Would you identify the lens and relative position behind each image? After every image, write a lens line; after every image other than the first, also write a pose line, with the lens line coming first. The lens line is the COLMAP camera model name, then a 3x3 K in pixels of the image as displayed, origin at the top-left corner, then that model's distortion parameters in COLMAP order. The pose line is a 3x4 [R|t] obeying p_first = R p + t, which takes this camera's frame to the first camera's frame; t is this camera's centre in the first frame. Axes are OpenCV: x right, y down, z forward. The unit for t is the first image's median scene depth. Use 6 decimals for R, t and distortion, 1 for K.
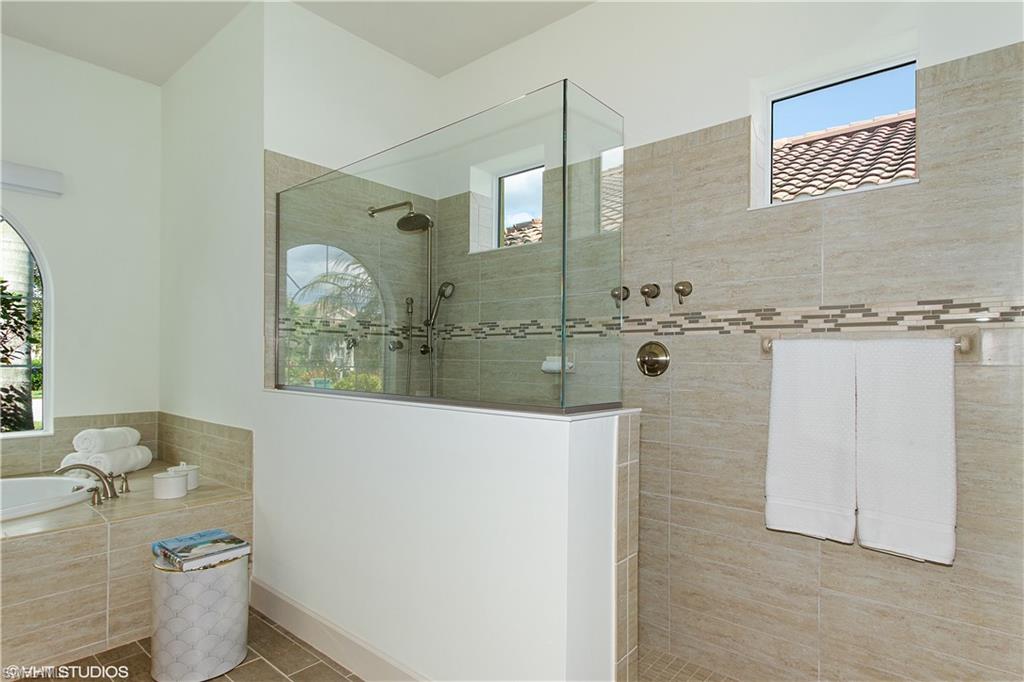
lens RADIAL K [[543.5, 0, 513.2], [0, 543.5, 359.2], [0, 0, 1]] dist [-0.002938, -0.001588]
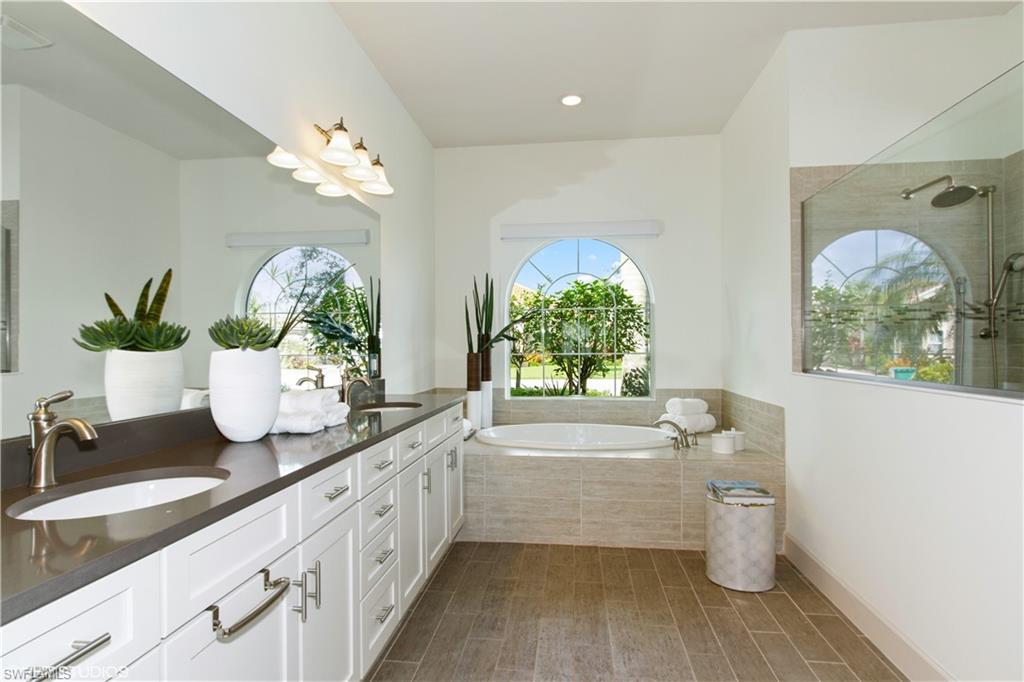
lens RADIAL K [[543.5, 0, 513.2], [0, 543.5, 359.2], [0, 0, 1]] dist [-0.002938, -0.001588]
pose [[0.553913, 0.005555, -0.832556, 0.173510], [0.012050, 0.999820, 0.014688, 0.002060], [0.832487, -0.018168, 0.553746, -0.141751]]
